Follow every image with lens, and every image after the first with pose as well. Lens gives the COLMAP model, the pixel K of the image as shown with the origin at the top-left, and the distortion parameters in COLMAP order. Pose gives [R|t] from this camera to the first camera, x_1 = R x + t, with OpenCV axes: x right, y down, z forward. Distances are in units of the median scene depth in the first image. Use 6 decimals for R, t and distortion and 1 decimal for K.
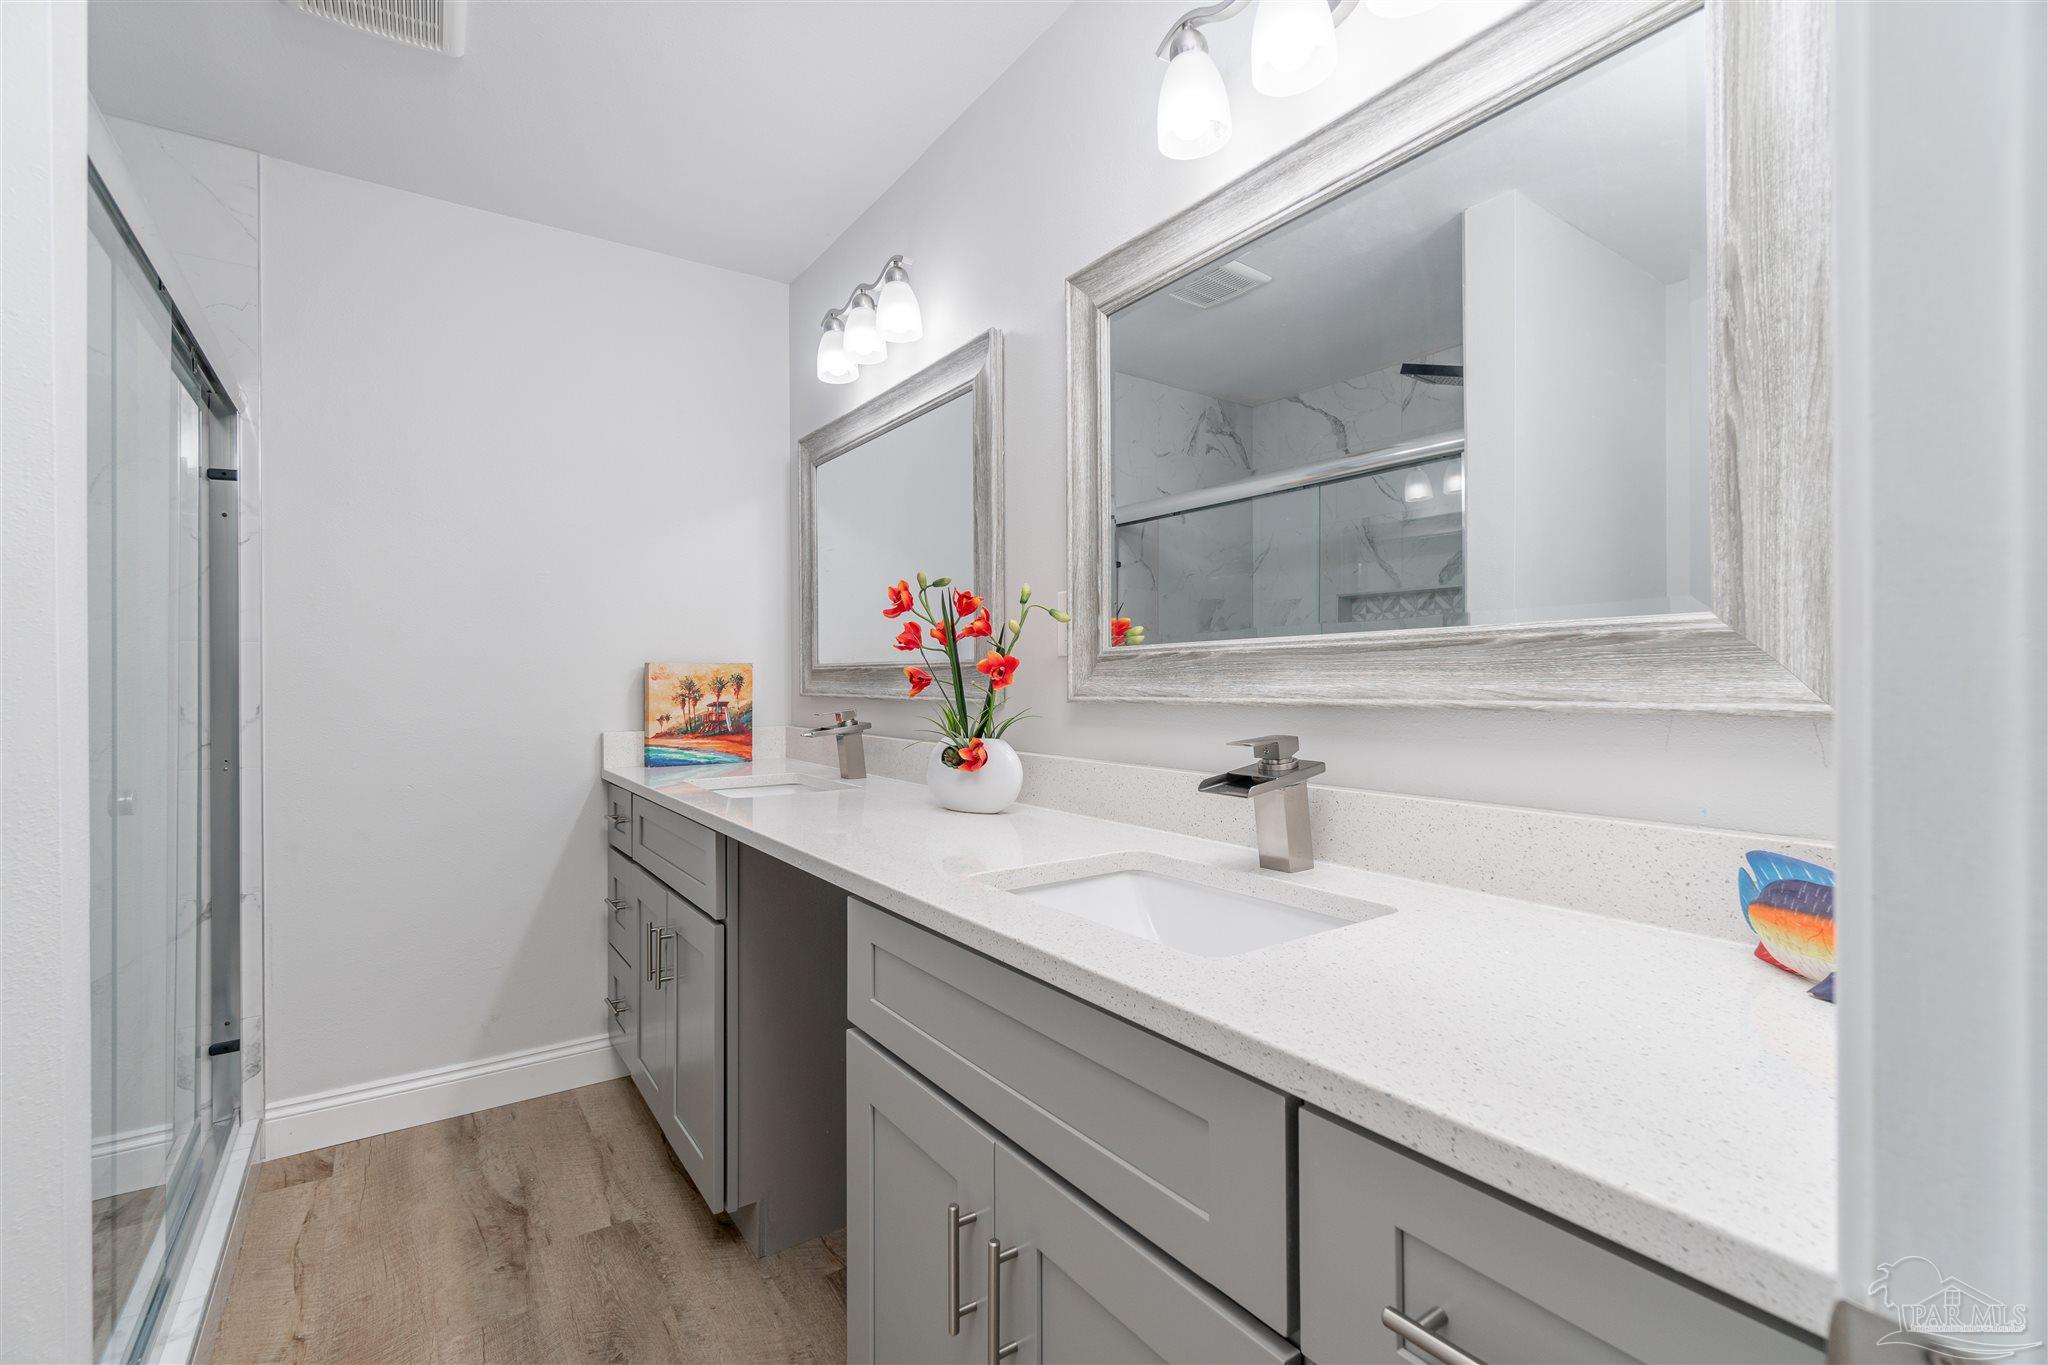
lens RADIAL K [[901.2, 0, 1015.3], [0, 901.2, 676.2], [0, 0, 1]] dist [-0.004728, 0.000970]
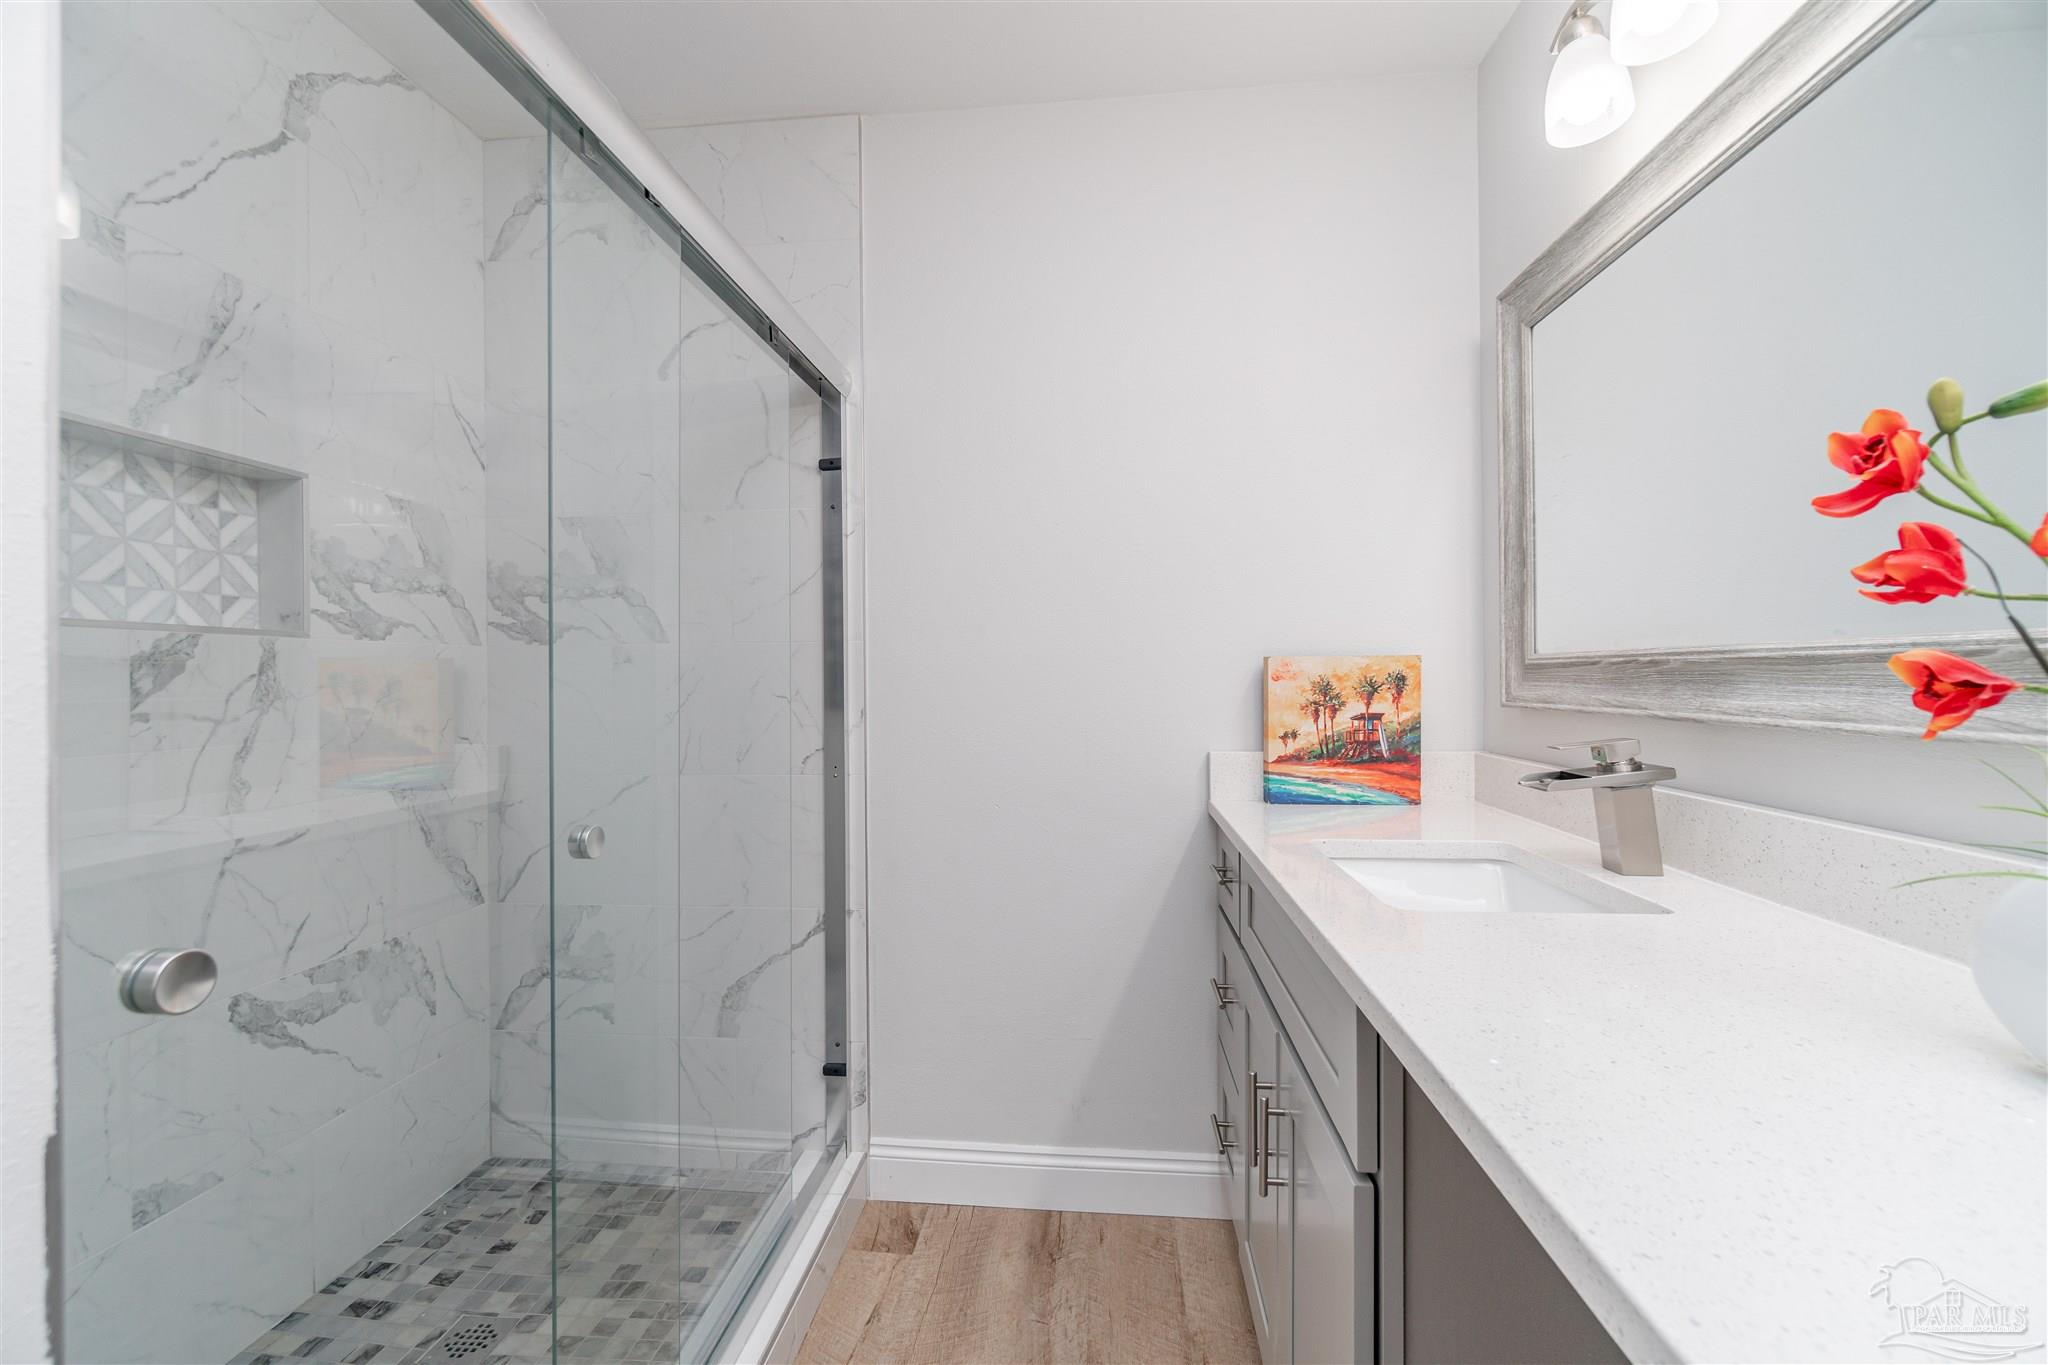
lens RADIAL K [[888.8, 0, 1017.6], [0, 888.8, 677.6], [0, 0, 1]] dist [-0.002881, 0.000990]
pose [[0.765429, -0.001211, -0.643520, -0.110536], [0.004458, 0.999984, 0.003421, -0.001729], [0.643505, -0.005487, 0.765422, 0.347966]]
